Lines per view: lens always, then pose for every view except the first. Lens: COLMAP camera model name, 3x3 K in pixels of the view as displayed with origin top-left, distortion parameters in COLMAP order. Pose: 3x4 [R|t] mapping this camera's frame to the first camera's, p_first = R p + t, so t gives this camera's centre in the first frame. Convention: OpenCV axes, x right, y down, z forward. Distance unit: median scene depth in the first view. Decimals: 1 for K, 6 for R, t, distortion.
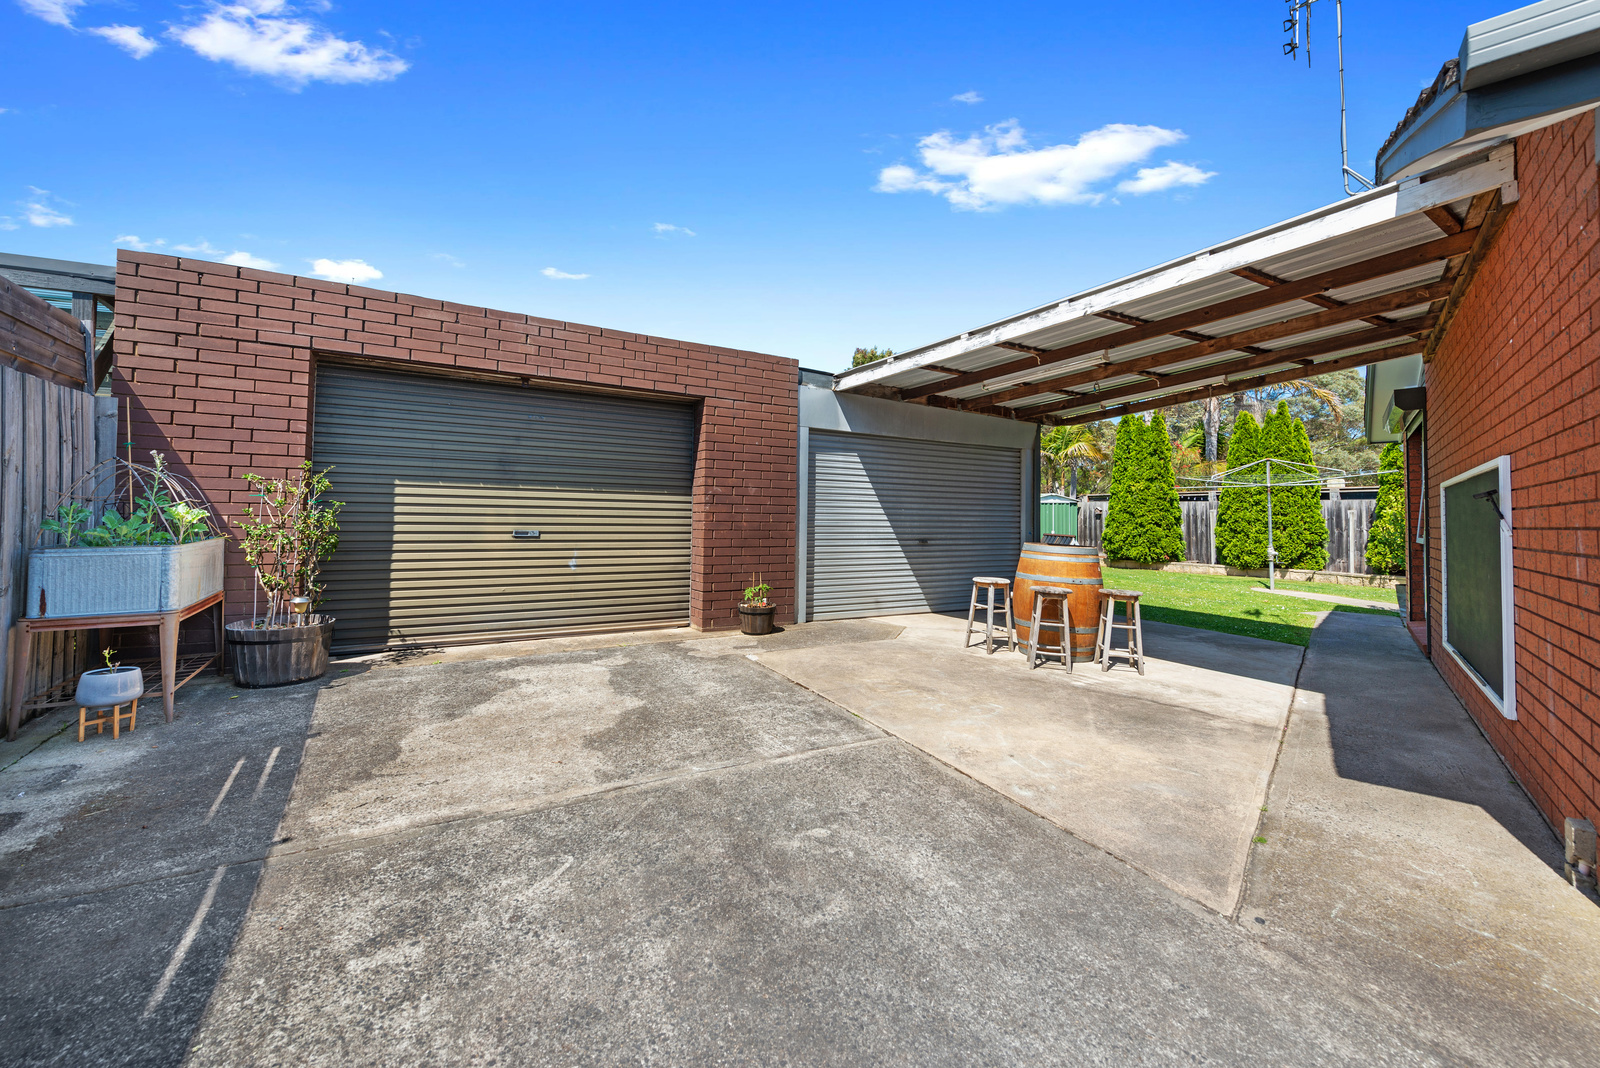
lens RADIAL K [[626.9, 0, 795.8], [0, 626.9, 518.1], [0, 0, 1]] dist [0.013065, -0.003722]
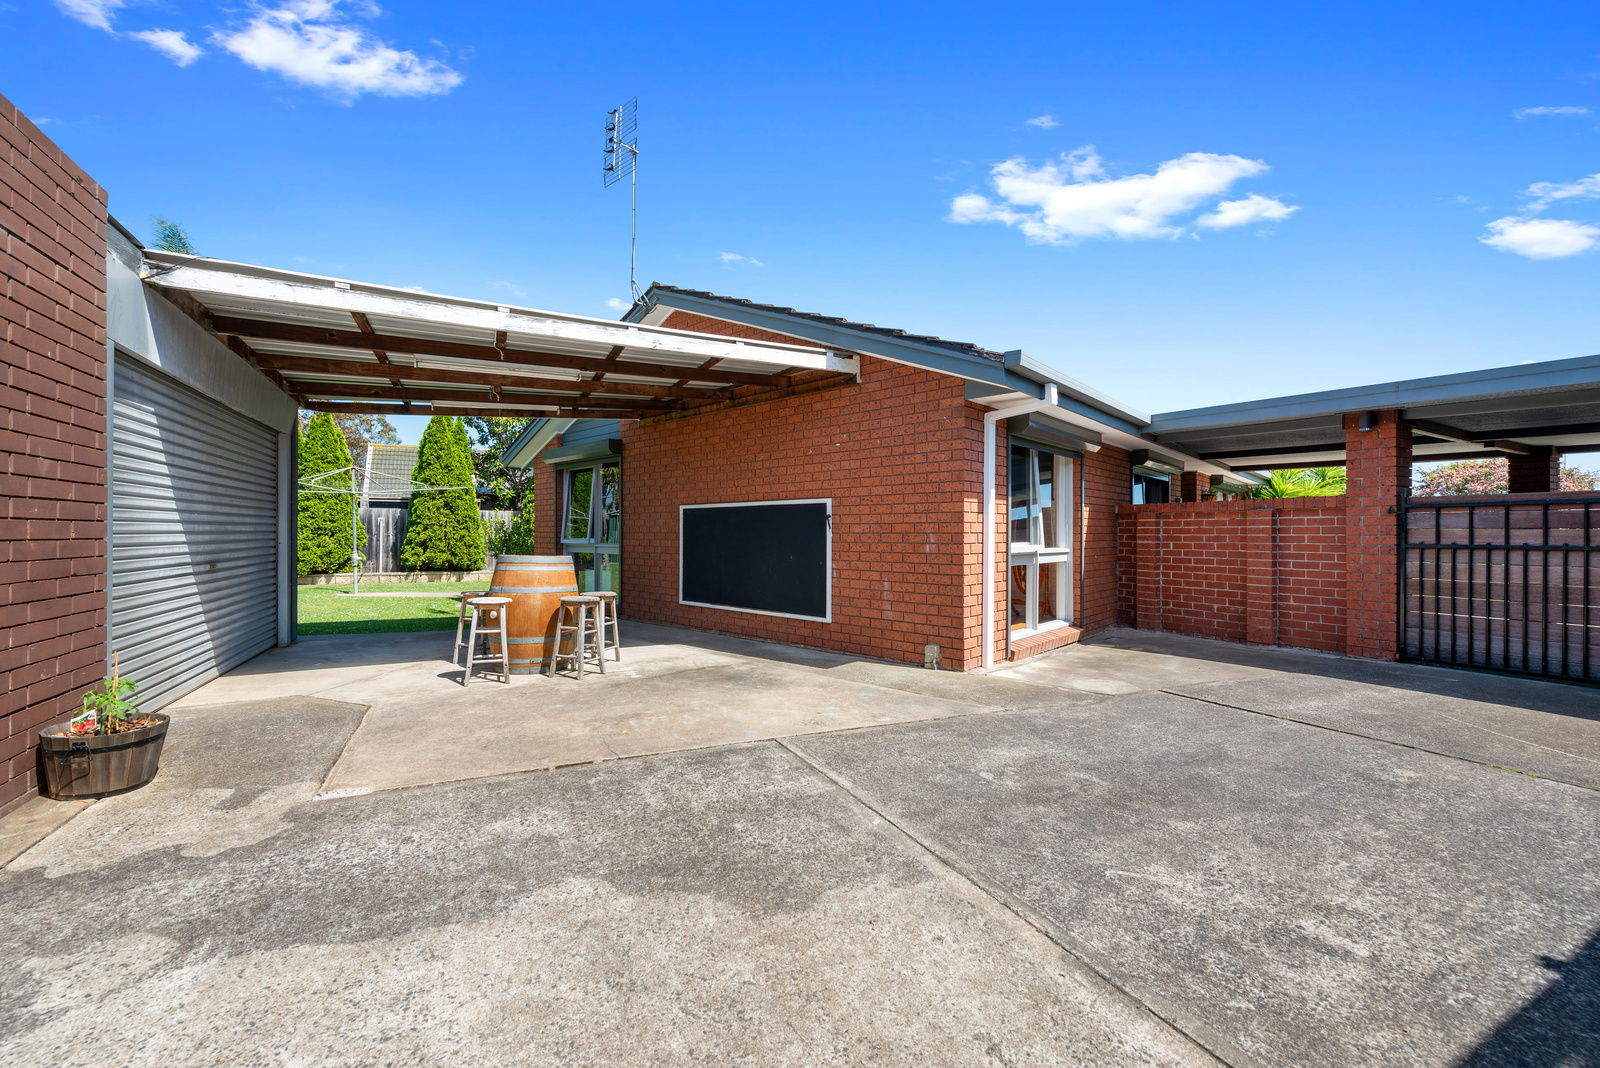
lens RADIAL K [[626.9, 0, 787.6], [0, 626.9, 534.1], [0, 0, 1]] dist [0.013065, -0.003722]
pose [[0.074821, -0.016376, 0.997062, -1.175321], [-0.001525, 0.999862, 0.016537, -0.013016], [-0.997196, -0.002757, 0.074786, 1.214236]]
